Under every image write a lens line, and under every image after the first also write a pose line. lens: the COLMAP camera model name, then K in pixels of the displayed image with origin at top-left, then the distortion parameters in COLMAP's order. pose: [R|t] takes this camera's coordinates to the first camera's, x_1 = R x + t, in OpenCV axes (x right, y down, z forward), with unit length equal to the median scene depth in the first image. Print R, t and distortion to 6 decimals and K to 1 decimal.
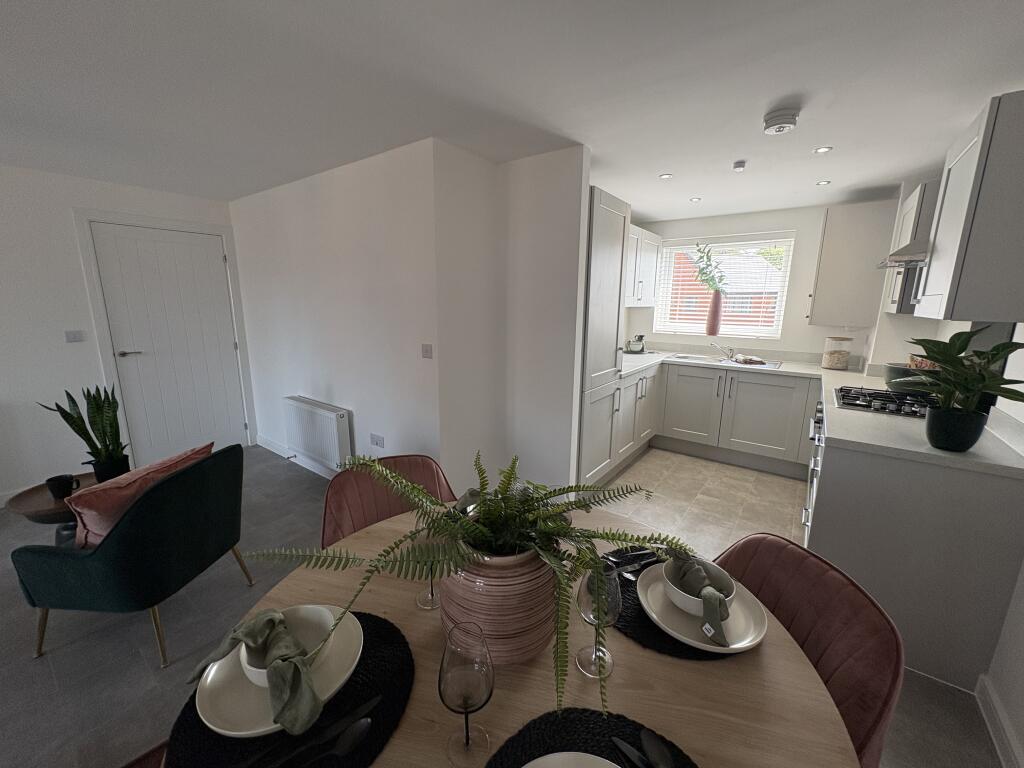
lens RADIAL K [[408.5, 0, 512.0], [0, 408.5, 384.0], [0, 0, 1]] dist [0.001680, 0.000386]
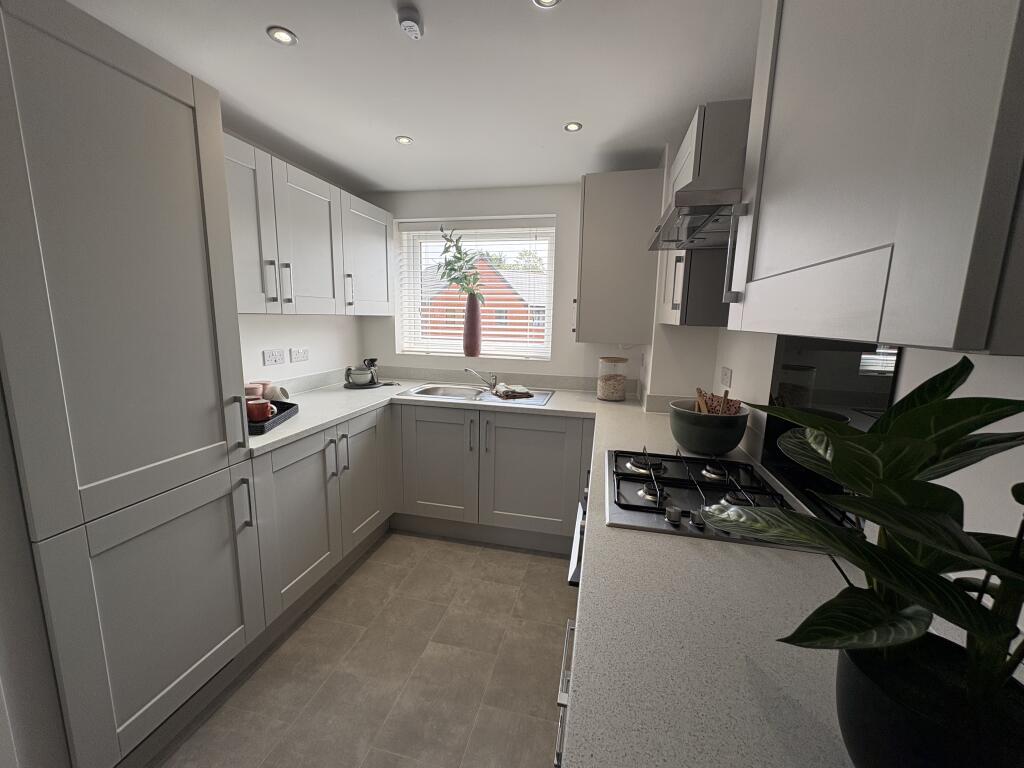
lens RADIAL K [[408.5, 0, 512.0], [0, 408.5, 384.0], [0, 0, 1]] dist [0.001680, 0.000386]
pose [[0.916281, -0.056984, 0.396461, 0.306147], [0.069486, 0.997434, -0.017228, -0.060794], [-0.394462, 0.043334, 0.917890, 0.358939]]
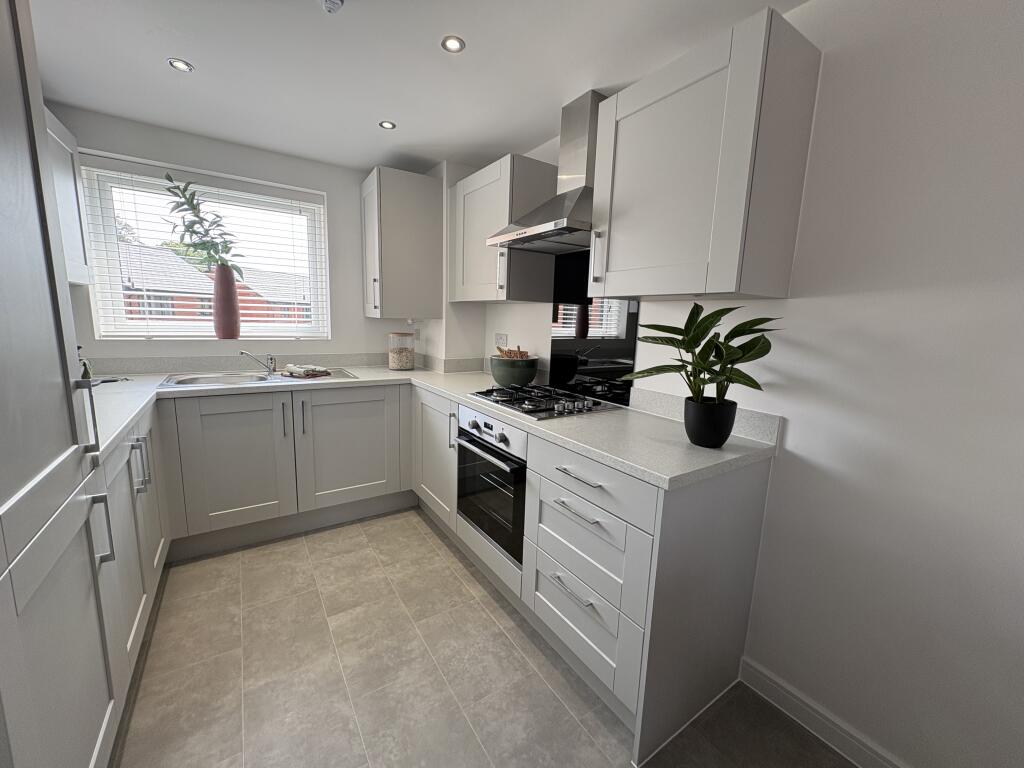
lens RADIAL K [[408.5, 0, 512.0], [0, 408.5, 384.0], [0, 0, 1]] dist [0.001680, 0.000386]
pose [[0.338803, -0.150369, 0.928763, 0.060809], [0.161041, 0.981846, 0.100217, -0.052612], [-0.926972, 0.115615, 0.356869, 0.453997]]
